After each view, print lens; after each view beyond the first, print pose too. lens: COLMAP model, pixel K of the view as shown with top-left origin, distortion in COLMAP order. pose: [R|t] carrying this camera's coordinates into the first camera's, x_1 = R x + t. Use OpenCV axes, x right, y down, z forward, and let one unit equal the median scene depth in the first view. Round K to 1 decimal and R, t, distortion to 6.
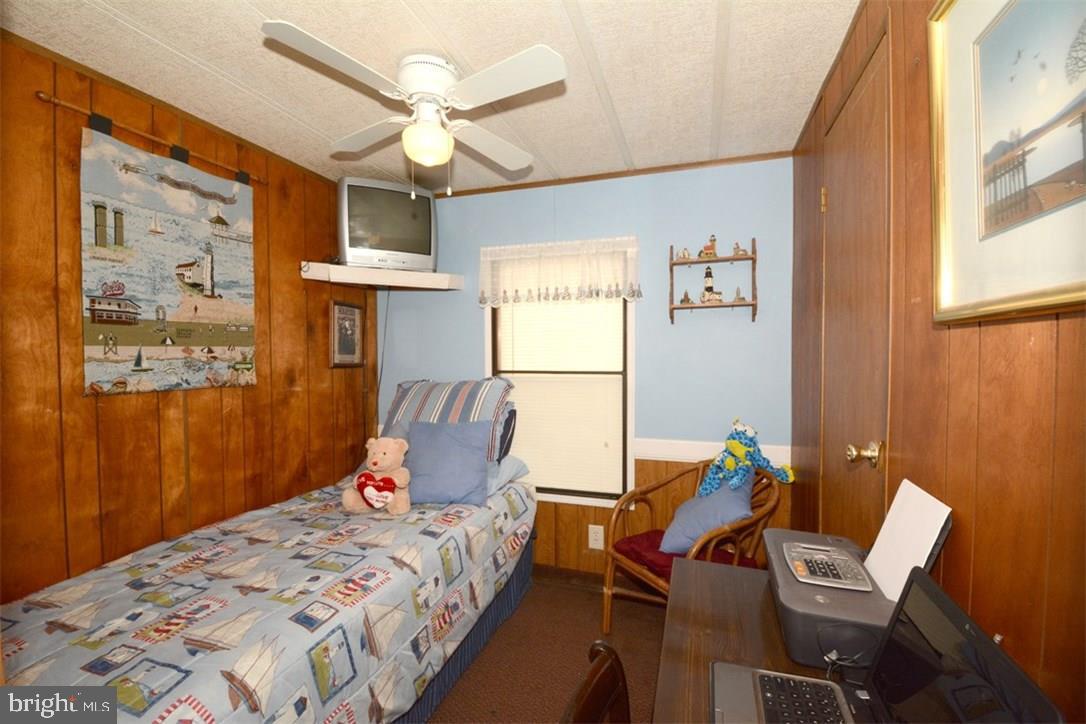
lens RADIAL K [[487.6, 0, 539.0], [0, 487.6, 360.6], [0, 0, 1]] dist [-0.014385, -0.006514]
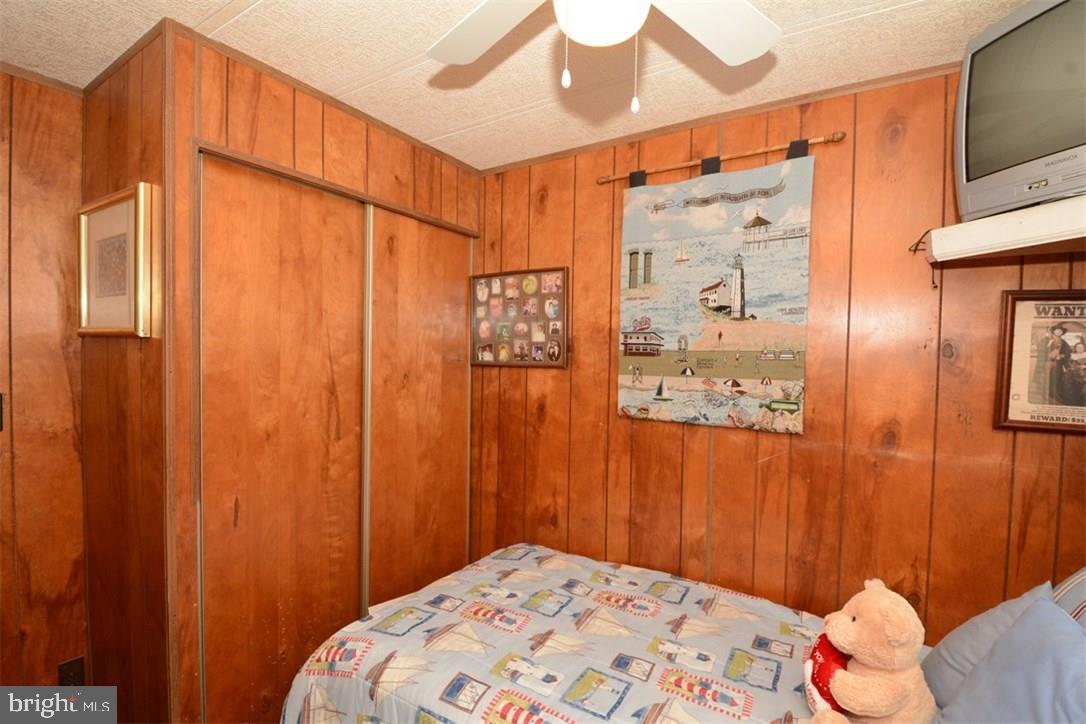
lens RADIAL K [[487.6, 0, 516.8], [0, 487.6, 367.7], [0, 0, 1]] dist [-0.014385, -0.006514]
pose [[-0.258914, 0.025128, -0.965573, 0.257543], [-0.030129, 0.998965, 0.034076, -0.073320], [0.965430, 0.037915, -0.257889, 0.951231]]
